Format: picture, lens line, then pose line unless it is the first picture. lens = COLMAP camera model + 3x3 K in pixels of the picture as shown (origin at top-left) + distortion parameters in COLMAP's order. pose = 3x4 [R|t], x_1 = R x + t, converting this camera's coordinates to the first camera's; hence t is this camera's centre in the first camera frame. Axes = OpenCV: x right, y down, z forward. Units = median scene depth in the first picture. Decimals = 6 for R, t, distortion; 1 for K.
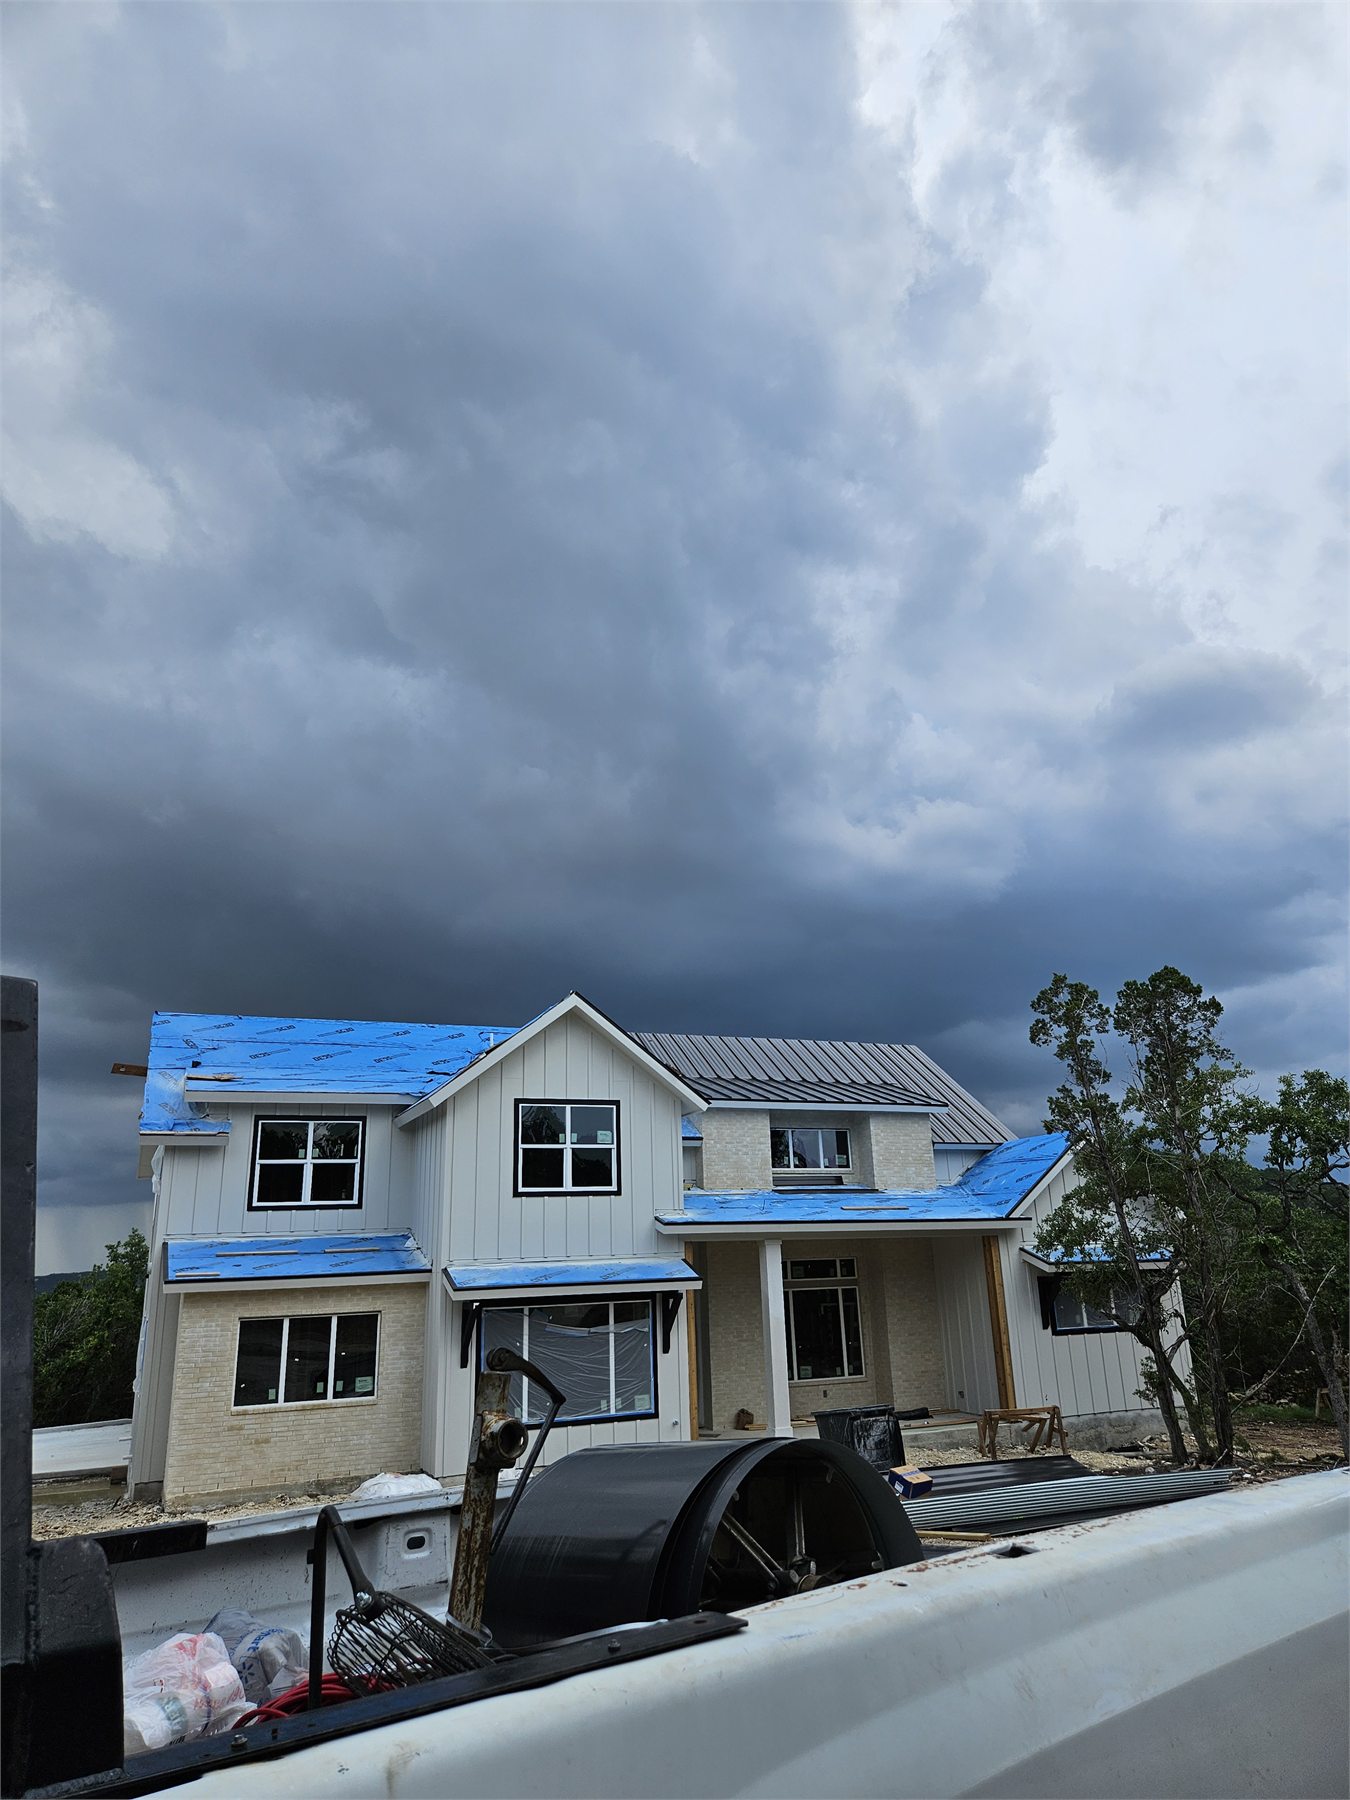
lens RADIAL K [[1180.5, 0, 675.0], [0, 1180.5, 900.0], [0, 0, 1]] dist [0.113575, -0.130932]
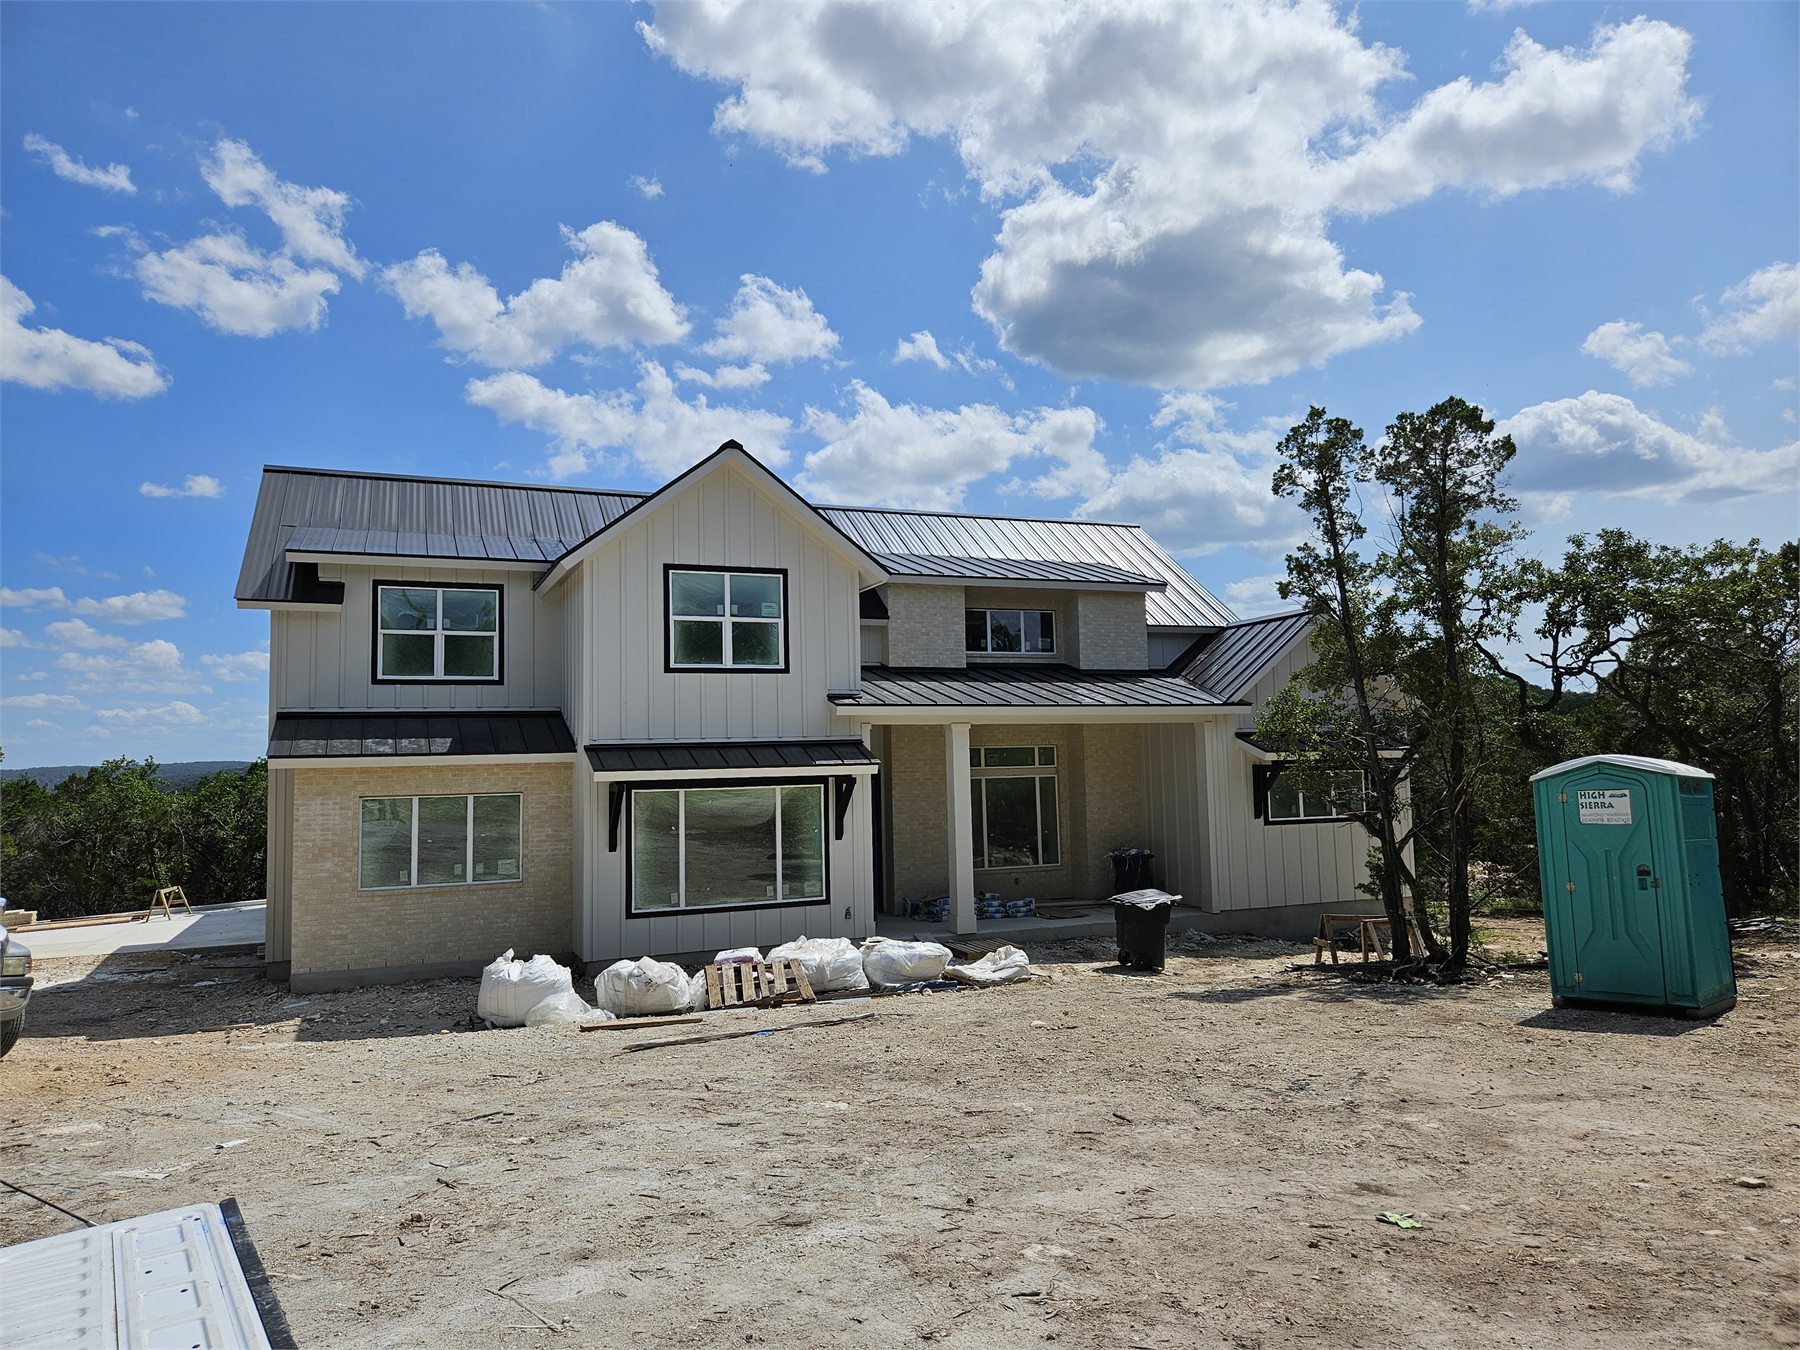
lens RADIAL K [[1172.4, 0, 879.1], [0, 1172.4, 674.3], [0, 0, 1]] dist [0.085605, 0.001008]
pose [[0.999760, 0.008819, -0.020060, 0.040883], [-0.004213, 0.975724, 0.218964, 0.059128], [0.021504, -0.218827, 0.975527, 0.152949]]
